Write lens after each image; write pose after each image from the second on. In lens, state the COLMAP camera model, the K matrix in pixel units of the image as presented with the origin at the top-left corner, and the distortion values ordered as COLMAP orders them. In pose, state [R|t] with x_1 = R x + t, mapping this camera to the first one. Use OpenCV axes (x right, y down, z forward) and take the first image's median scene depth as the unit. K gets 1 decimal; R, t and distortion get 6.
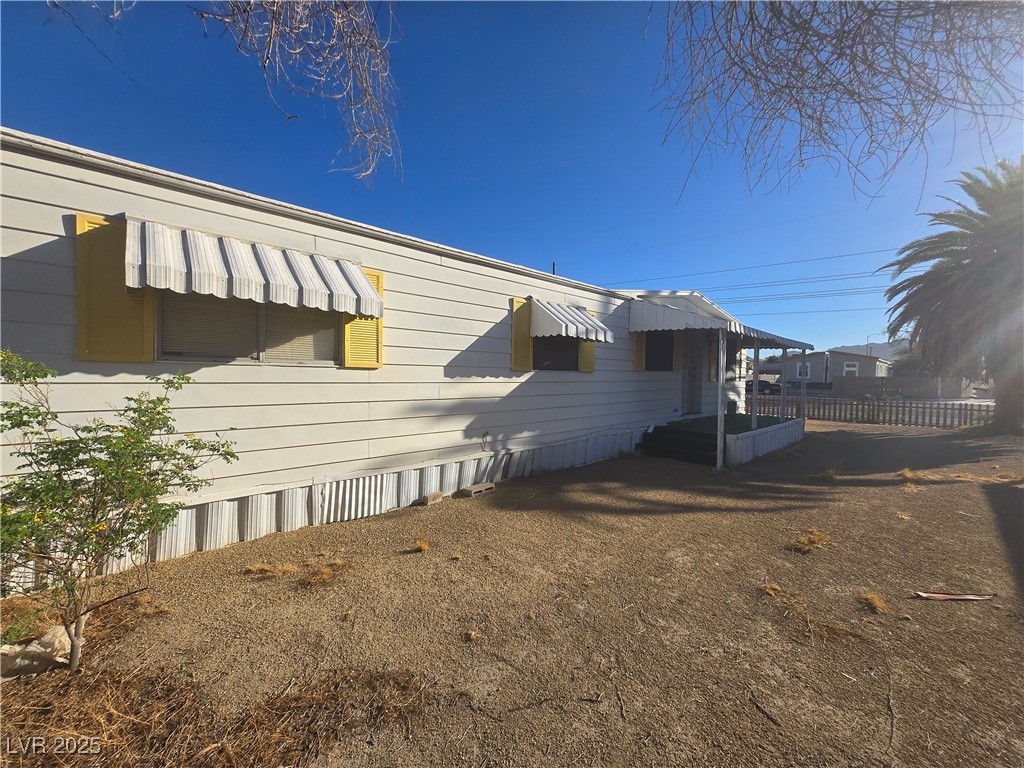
lens RADIAL K [[401.0, 0, 509.9], [0, 401.0, 386.6], [0, 0, 1]] dist [0.000616, -0.000381]
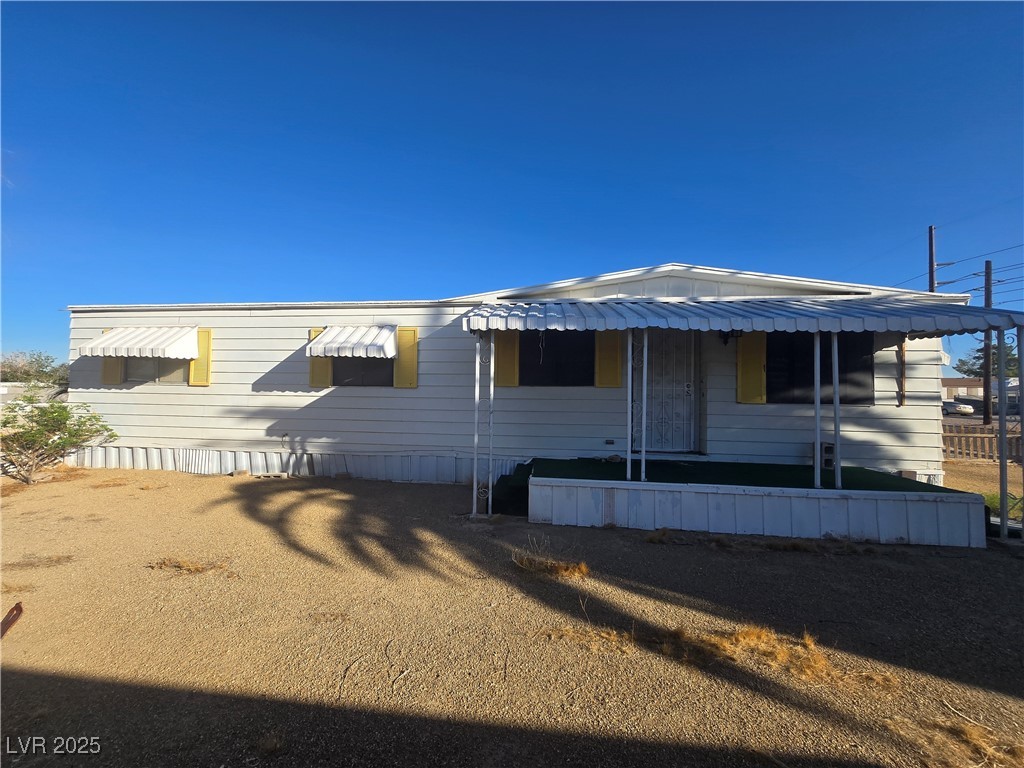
lens RADIAL K [[401.0, 0, 514.0], [0, 401.0, 380.8], [0, 0, 1]] dist [0.000616, -0.000381]
pose [[0.649155, -0.020327, -0.760385, 1.428896], [-0.027774, 0.998343, -0.050400, -0.013528], [0.760149, 0.053836, 0.647514, 0.705475]]
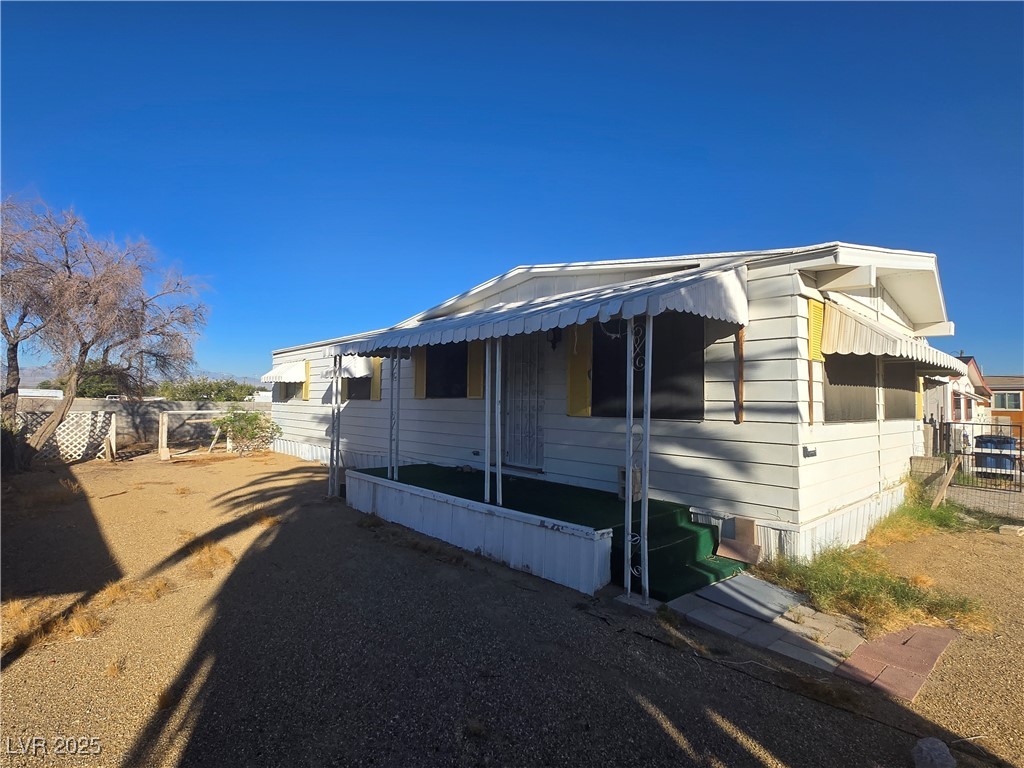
lens RADIAL K [[512.3, 0, 512.9], [0, 512.3, 383.6], [0, 0, 1]] dist [0.001990, -0.000915]
pose [[-0.004510, -0.045673, -0.998946, 2.248254], [-0.039048, 0.998203, -0.045462, -0.041833], [0.999227, 0.038802, -0.006285, 1.815306]]
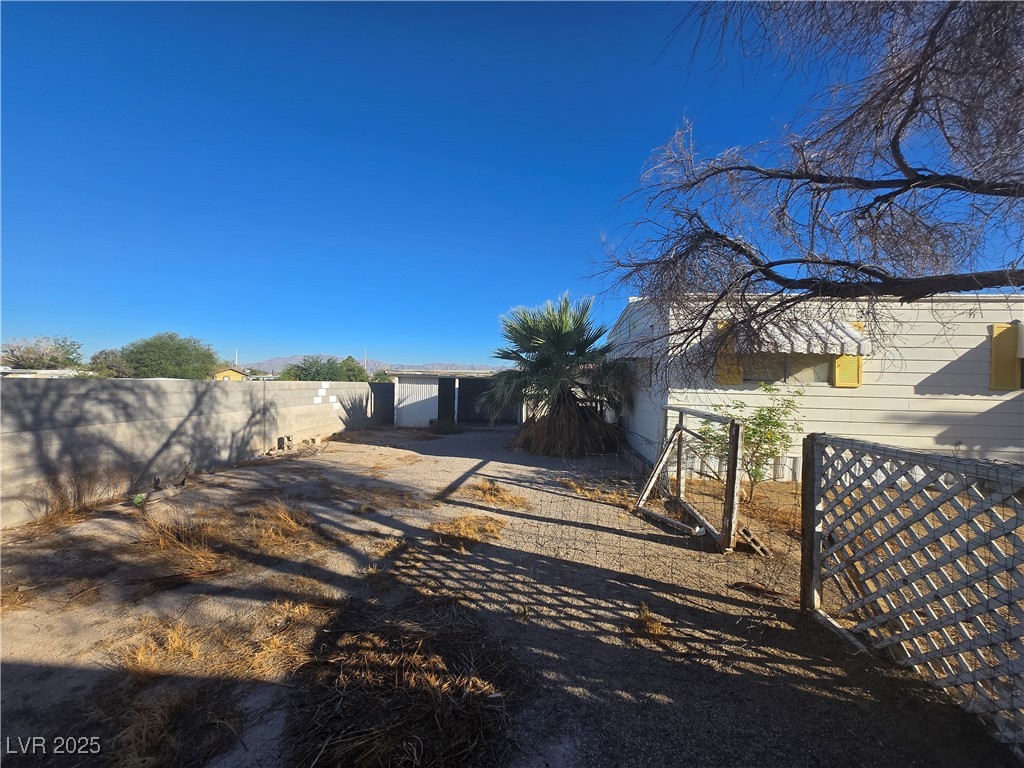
lens RADIAL K [[401.0, 0, 509.8], [0, 401.0, 377.1], [0, 0, 1]] dist [0.000616, -0.000381]
pose [[0.683545, -0.004574, -0.729894, -0.101559], [-0.031679, 0.998852, -0.035928, 0.008542], [0.729221, 0.047681, 0.682615, -0.771112]]
